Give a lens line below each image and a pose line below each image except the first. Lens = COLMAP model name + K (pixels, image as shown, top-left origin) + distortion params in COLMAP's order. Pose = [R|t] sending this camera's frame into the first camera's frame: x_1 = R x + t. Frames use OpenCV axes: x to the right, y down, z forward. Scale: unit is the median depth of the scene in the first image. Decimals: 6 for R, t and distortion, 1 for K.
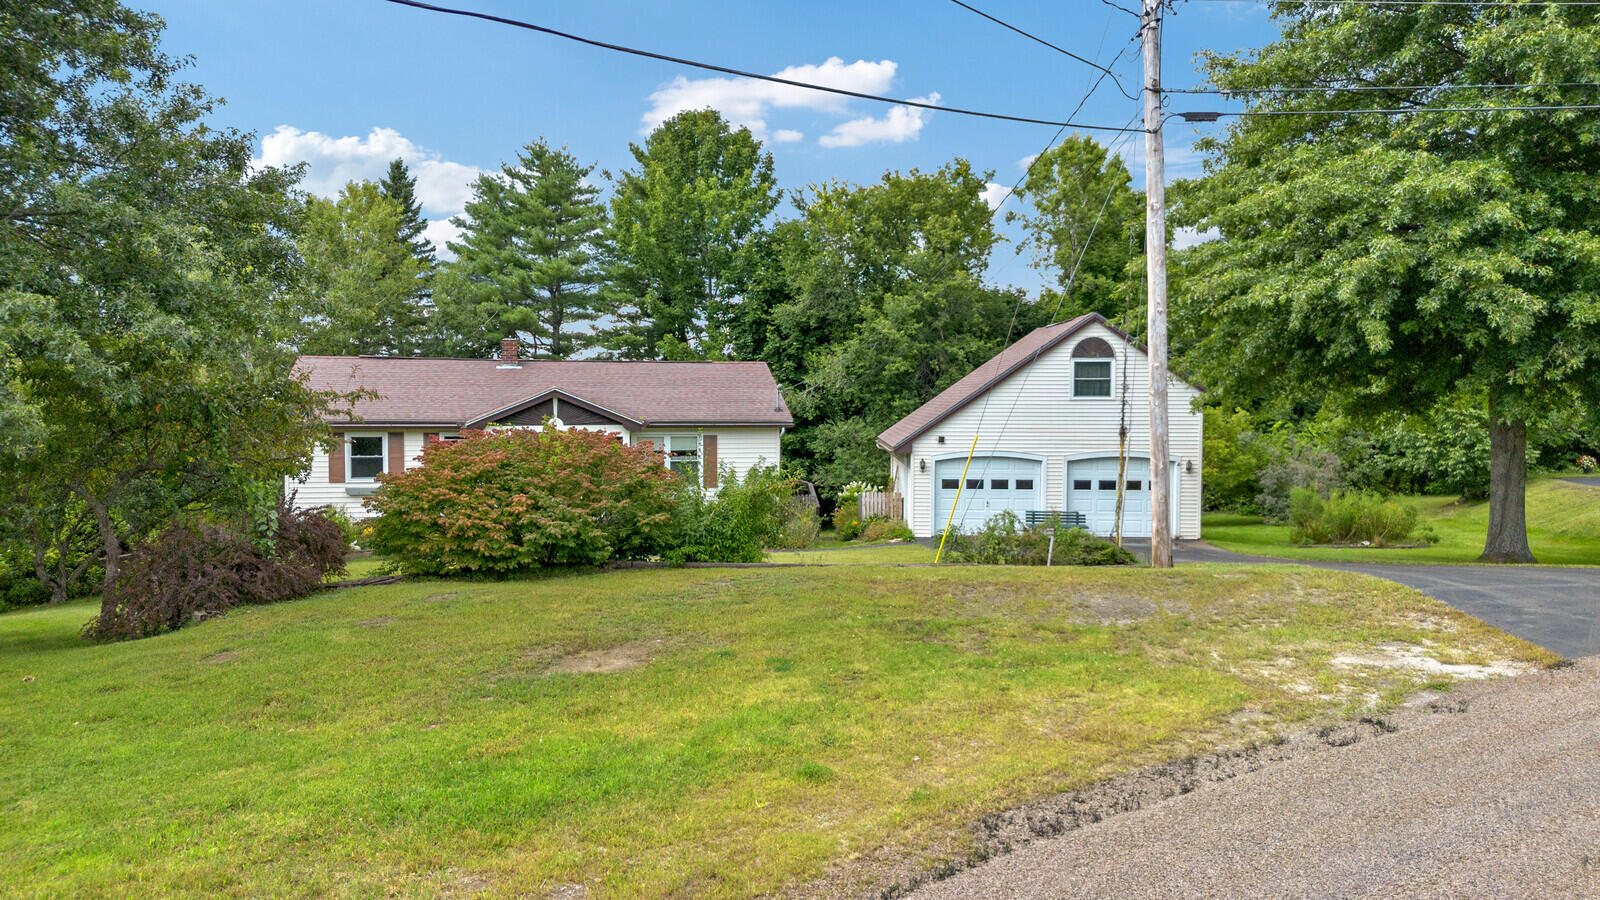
lens RADIAL K [[1154.3, 0, 802.1], [0, 1154.3, 410.7], [0, 0, 1]] dist [0.028413, -0.002656]
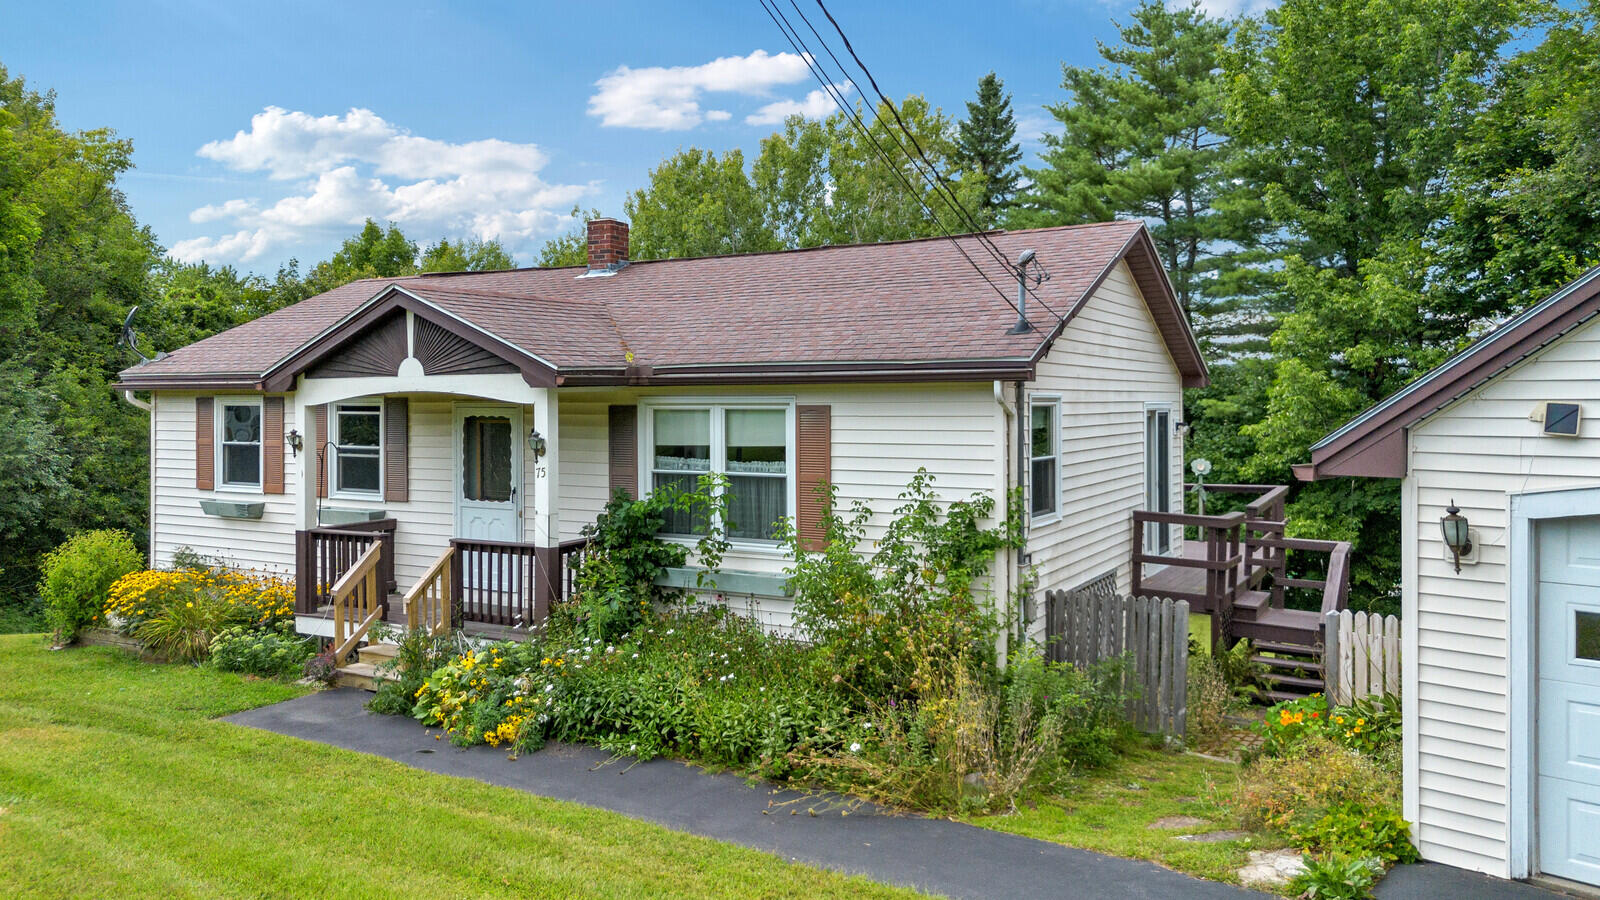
lens RADIAL K [[1154.3, 0, 802.1], [0, 1154.3, 410.7], [0, 0, 1]] dist [0.028413, -0.002656]
pose [[0.743449, 0.000745, -0.668792, 0.093392], [-0.005093, 0.999977, -0.004548, 0.014827], [0.668773, 0.006788, 0.743435, 0.442689]]
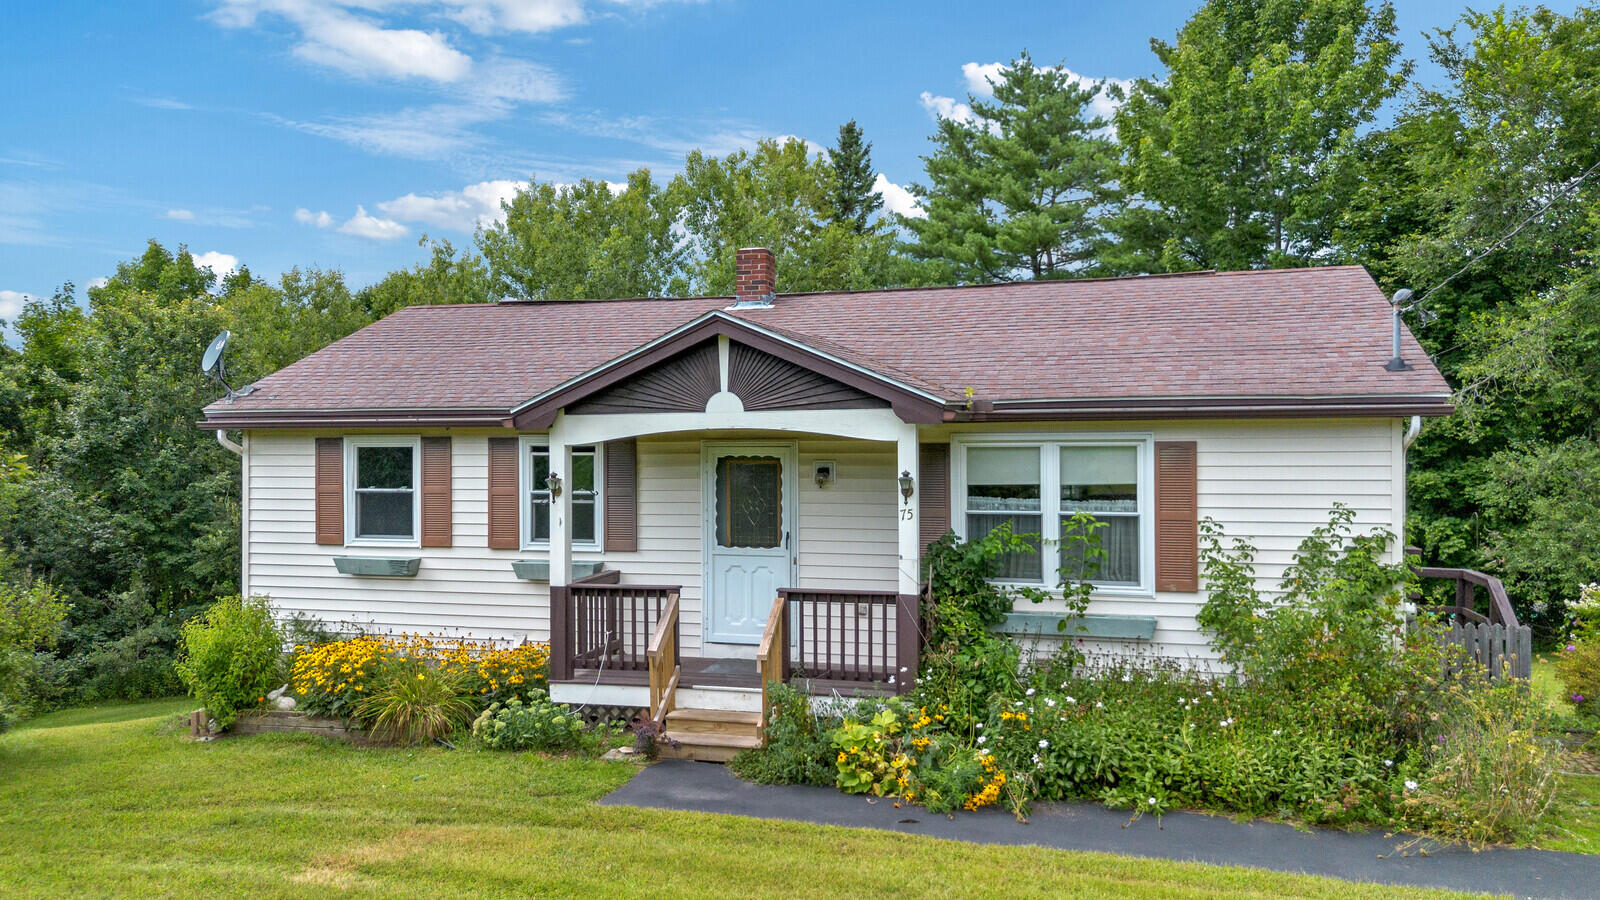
lens RADIAL K [[1159.0, 0, 804.9], [0, 1159.0, 451.6], [0, 0, 1]] dist [0.037102, -0.005804]
pose [[0.879555, -0.005791, -0.475761, -0.006622], [0.001126, 0.999948, -0.010089, 0.016680], [0.475795, 0.008338, 0.879517, 0.384823]]
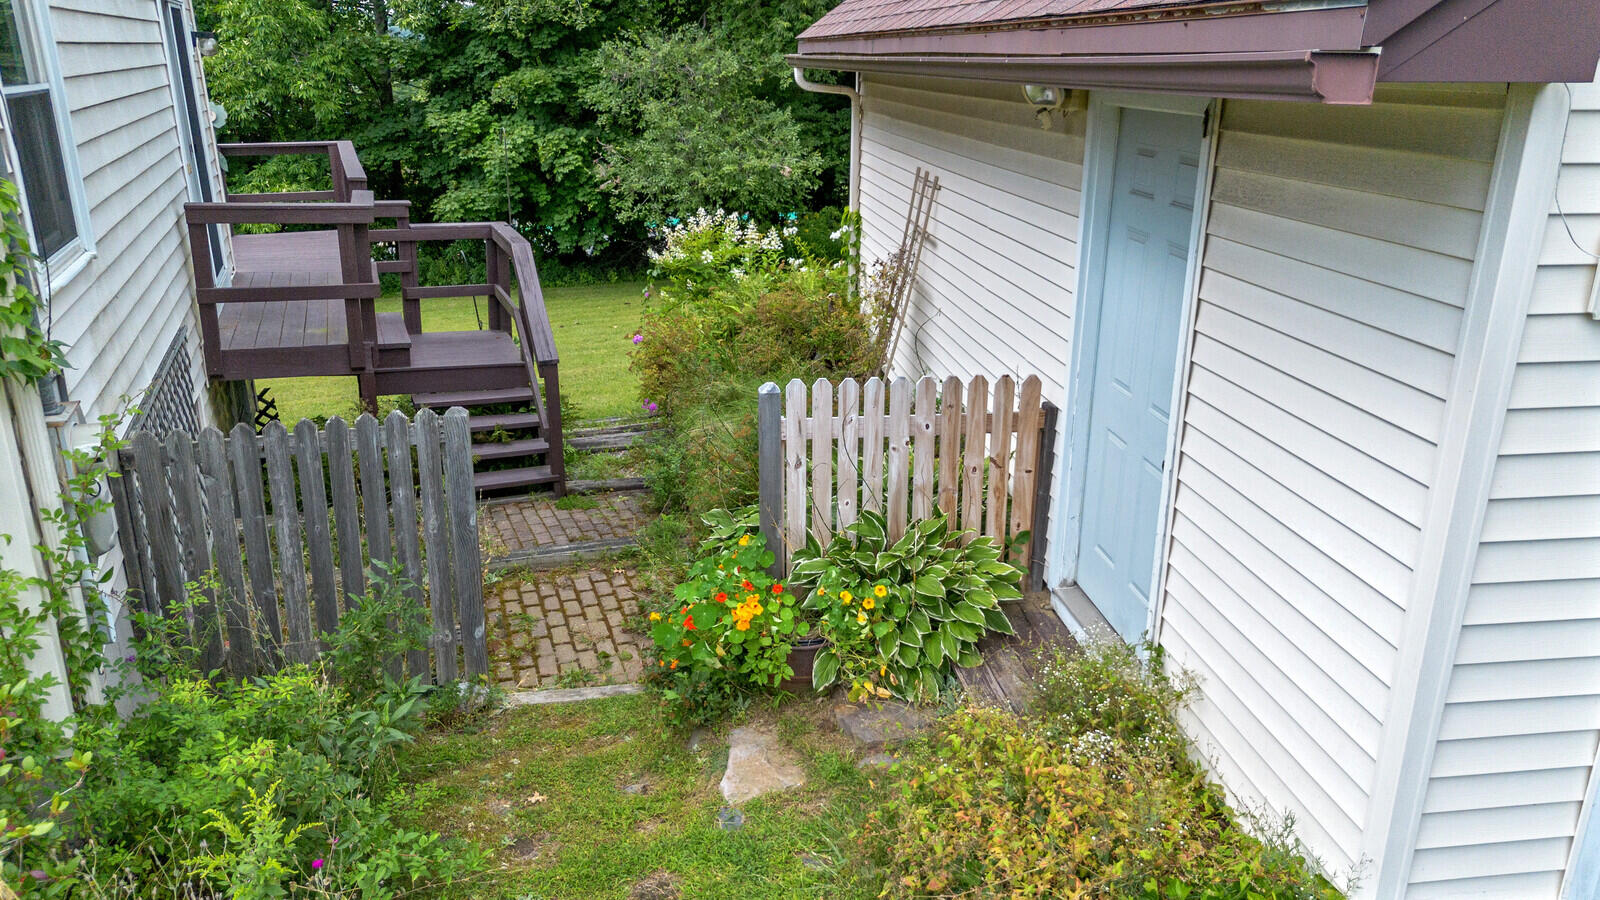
lens RADIAL K [[1159.0, 0, 804.9], [0, 1159.0, 451.6], [0, 0, 1]] dist [0.037102, -0.005804]
pose [[0.988811, -0.044826, 0.142280, 0.020619], [-0.001924, 0.949872, 0.312632, 0.020844], [-0.149162, -0.309408, 0.939158, 0.546369]]
